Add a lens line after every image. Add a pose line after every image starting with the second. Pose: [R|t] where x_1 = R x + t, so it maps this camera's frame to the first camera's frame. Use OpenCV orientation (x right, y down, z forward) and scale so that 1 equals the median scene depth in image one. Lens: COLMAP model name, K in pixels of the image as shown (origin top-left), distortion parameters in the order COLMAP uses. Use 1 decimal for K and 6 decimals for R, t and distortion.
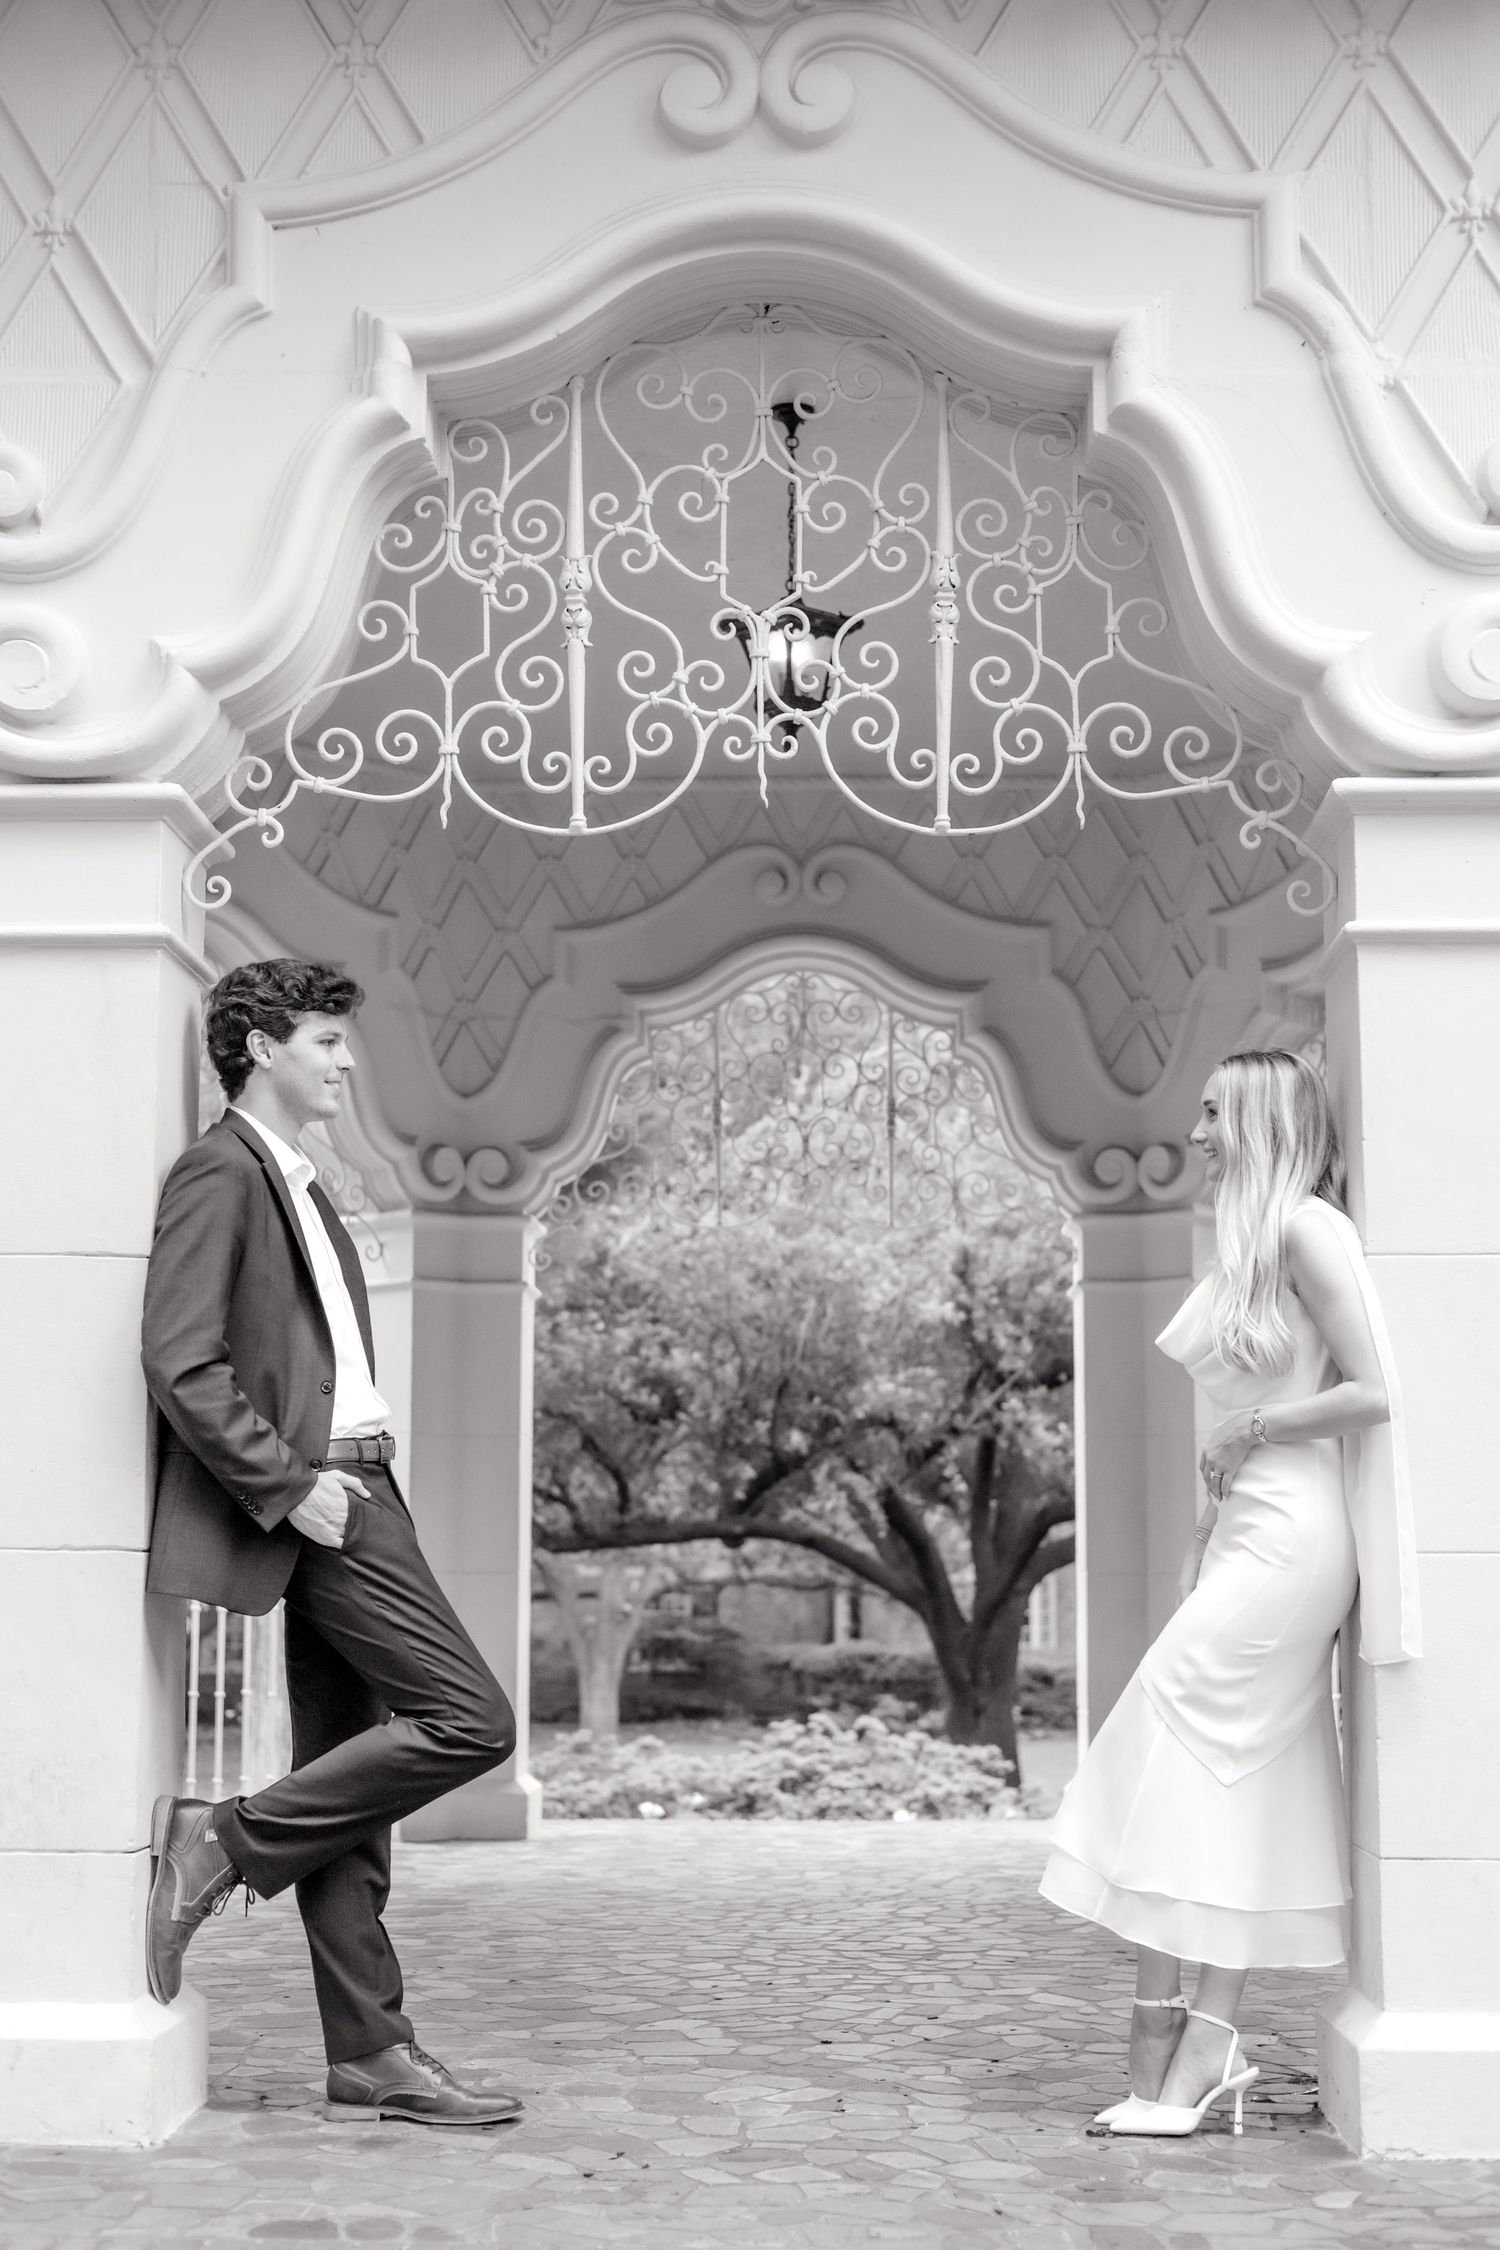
lens RADIAL K [[3249.5, 0, 750.0], [0, 3249.5, 1125.0], [0, 0, 1]] dist [0.054945, -0.010456]
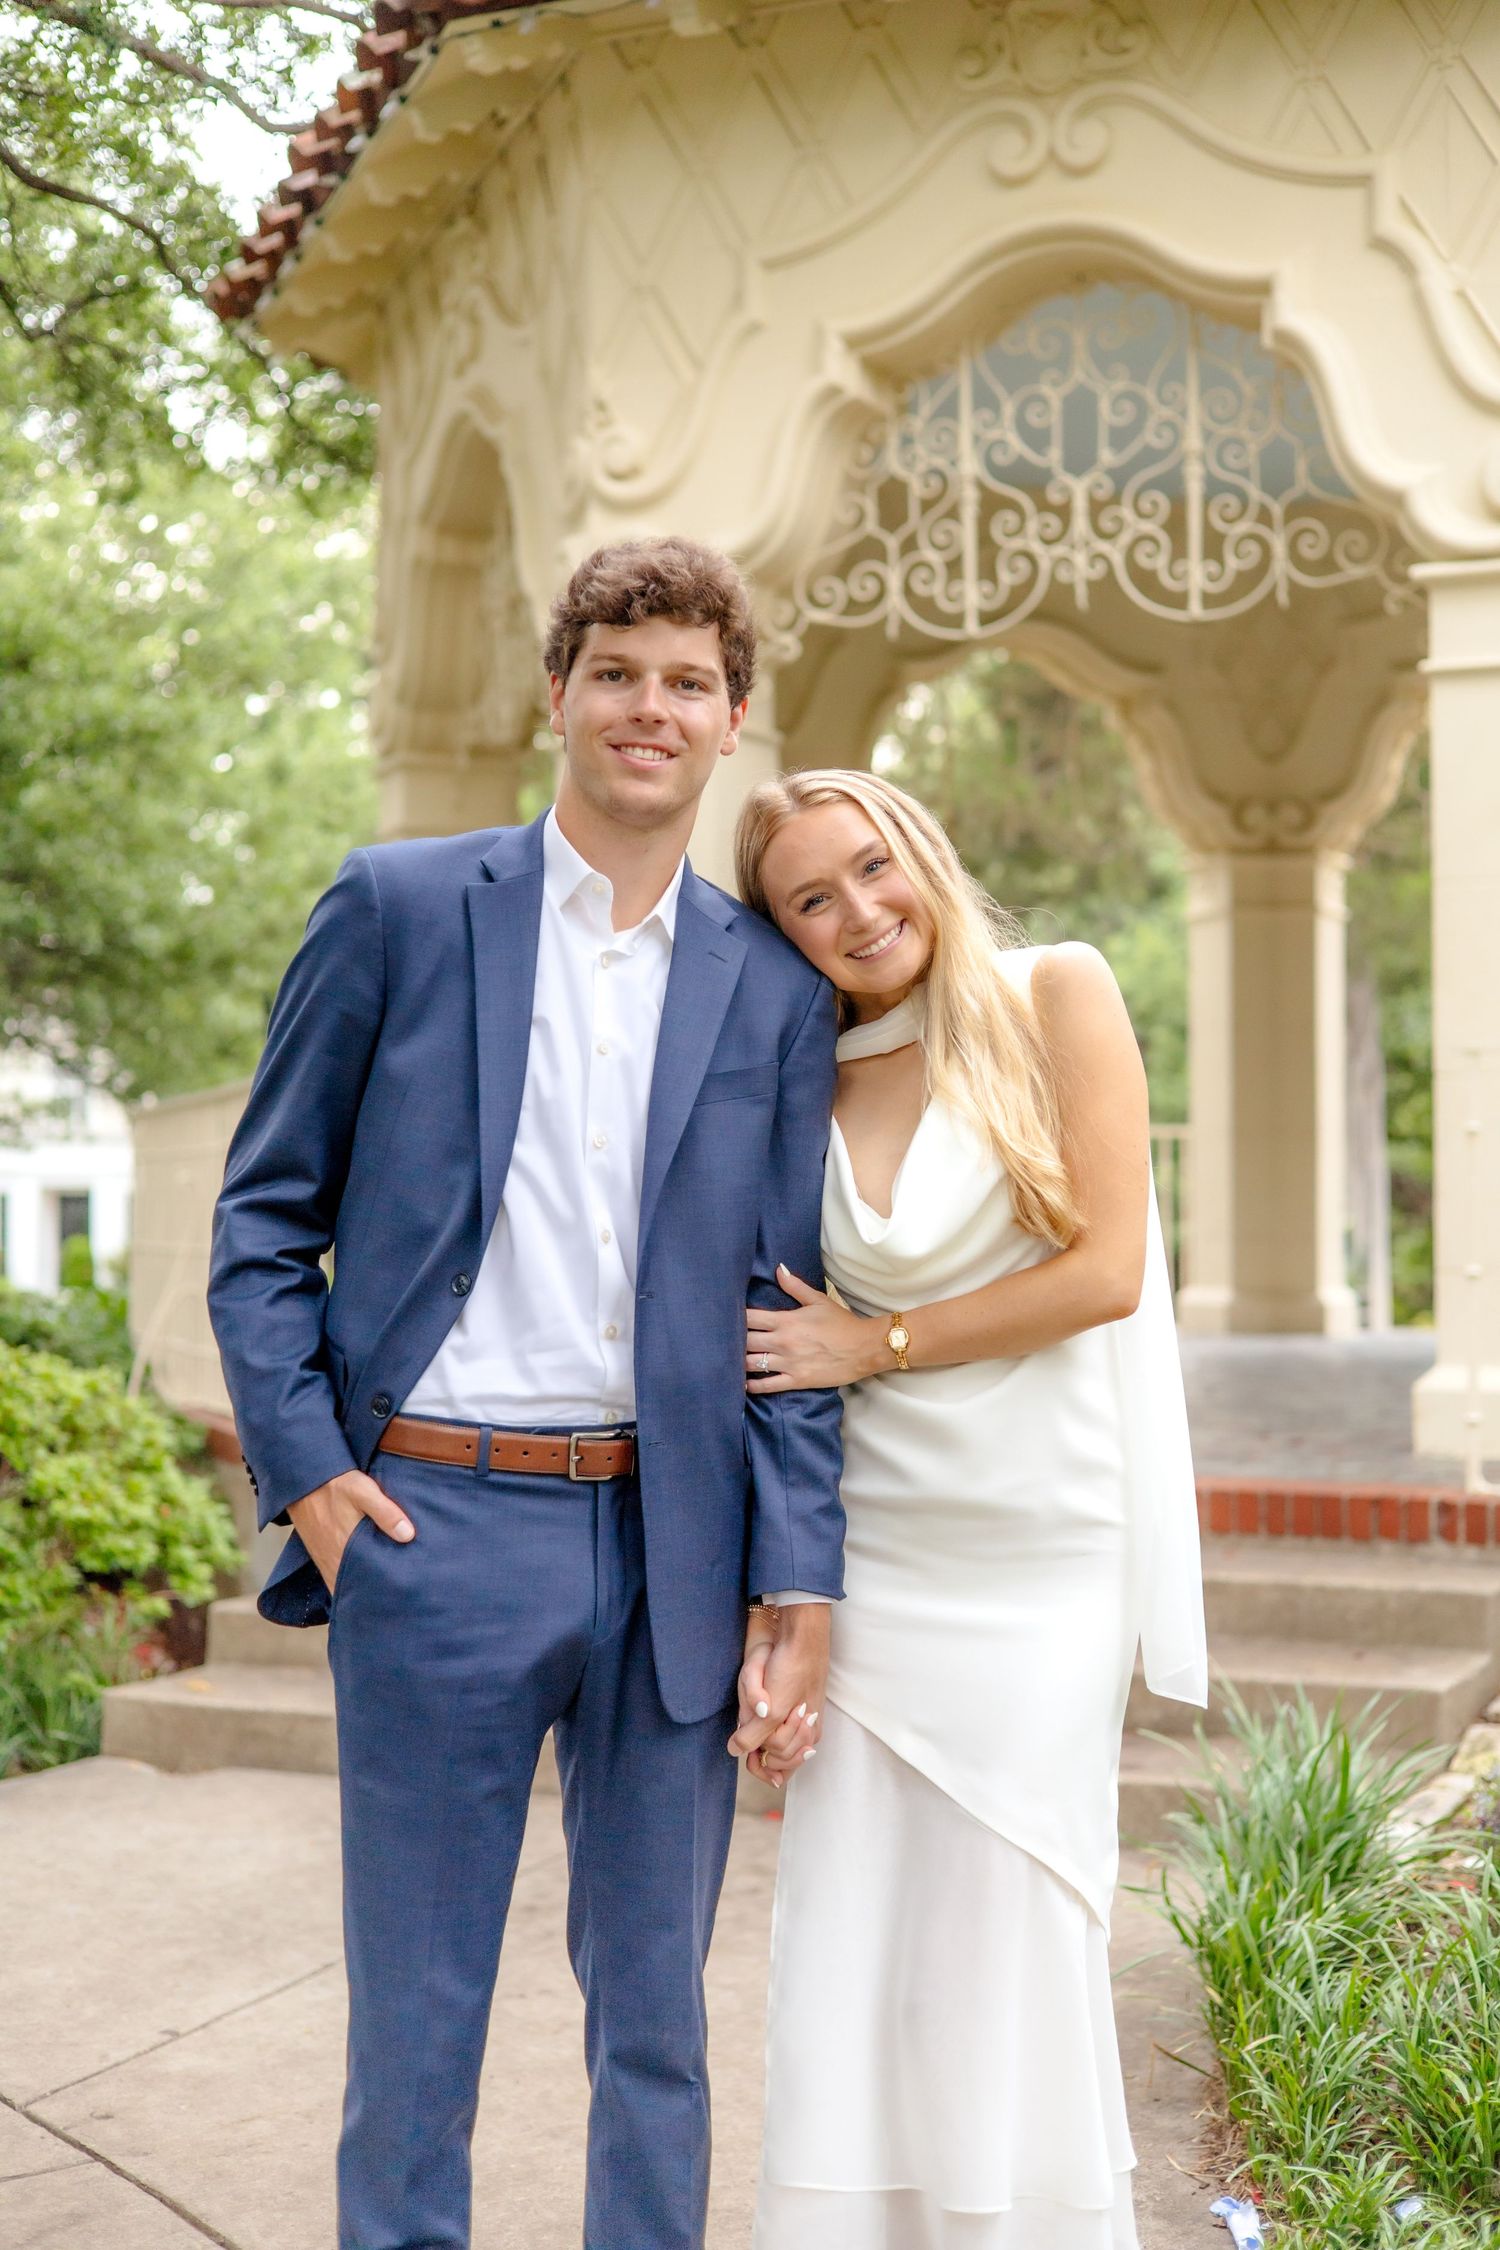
lens RADIAL K [[3249.5, 0, 750.0], [0, 3249.5, 1125.0], [0, 0, 1]] dist [0.054945, -0.010456]
pose [[0.912246, -0.009968, -0.409521, 0.494020], [0.057719, 0.992858, 0.104407, -0.024785], [0.405556, -0.118882, 0.906307, -0.503619]]
